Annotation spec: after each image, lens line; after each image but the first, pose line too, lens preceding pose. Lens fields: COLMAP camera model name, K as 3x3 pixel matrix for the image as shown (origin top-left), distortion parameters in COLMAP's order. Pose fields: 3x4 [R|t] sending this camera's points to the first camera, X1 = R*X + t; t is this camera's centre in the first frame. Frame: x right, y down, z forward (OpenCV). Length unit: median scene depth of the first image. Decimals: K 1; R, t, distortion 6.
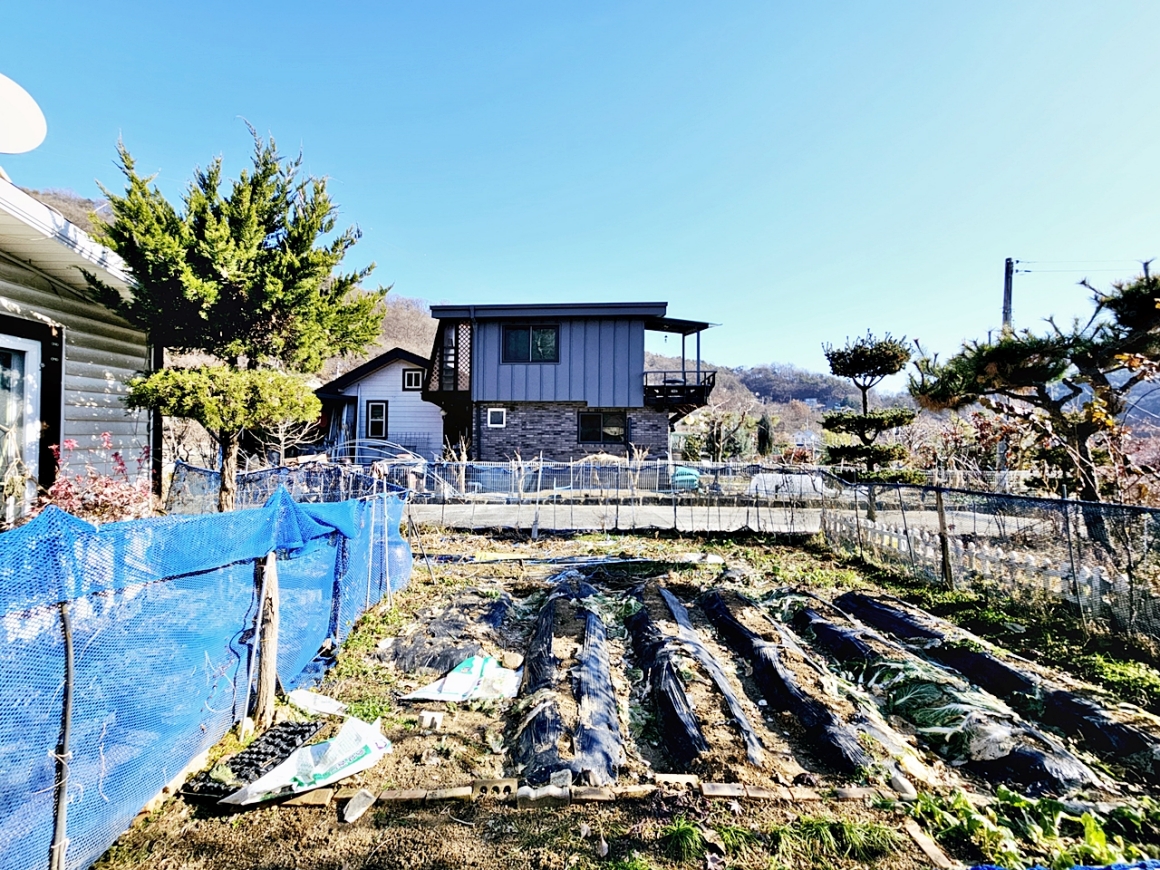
lens RADIAL K [[474.2, 0, 580.3], [0, 474.2, 437.1], [0, 0, 1]] dist [0.001447, -0.001115]
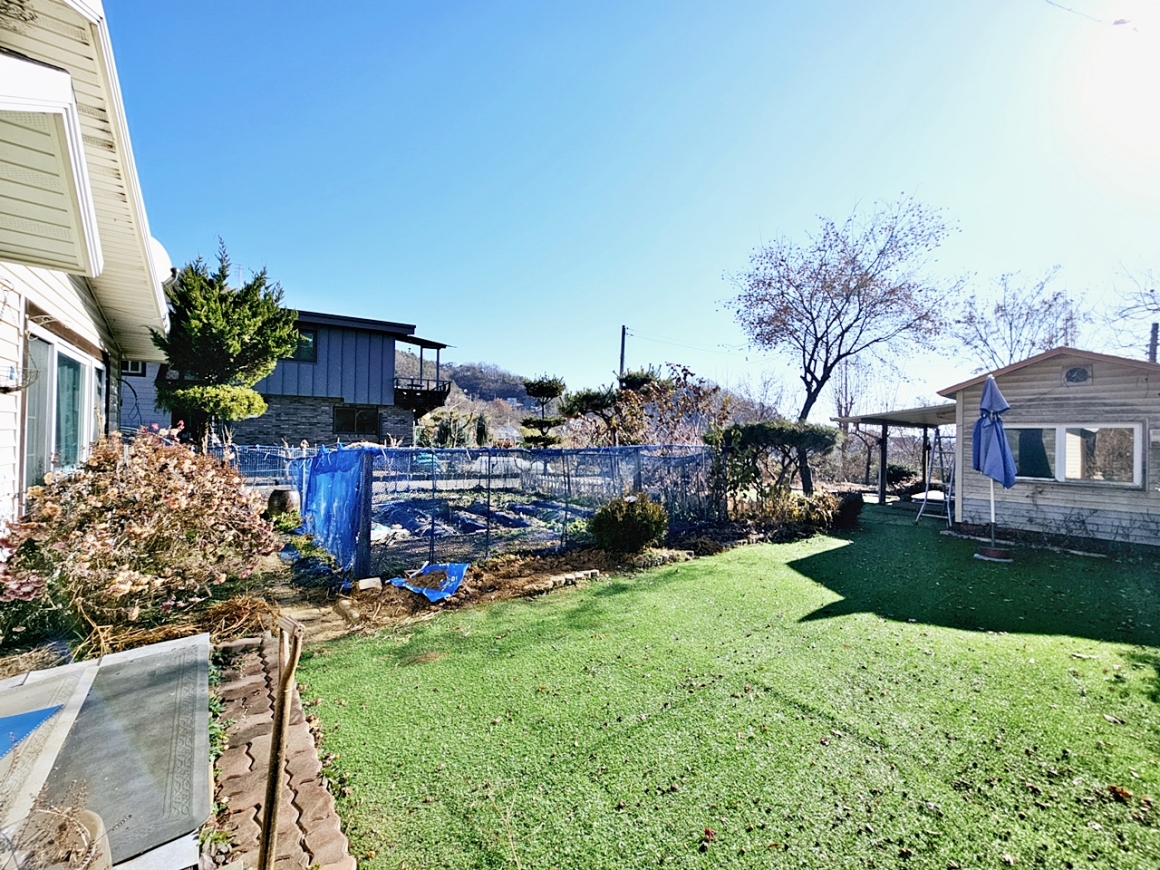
lens RADIAL K [[474.2, 0, 584.1], [0, 474.2, 431.8], [0, 0, 1]] dist [0.001447, -0.001115]
pose [[0.822171, 0.014187, 0.569064, -0.168076], [-0.014953, 0.999883, -0.003323, 0.003567], [-0.569044, -0.005777, 0.822287, -0.323348]]
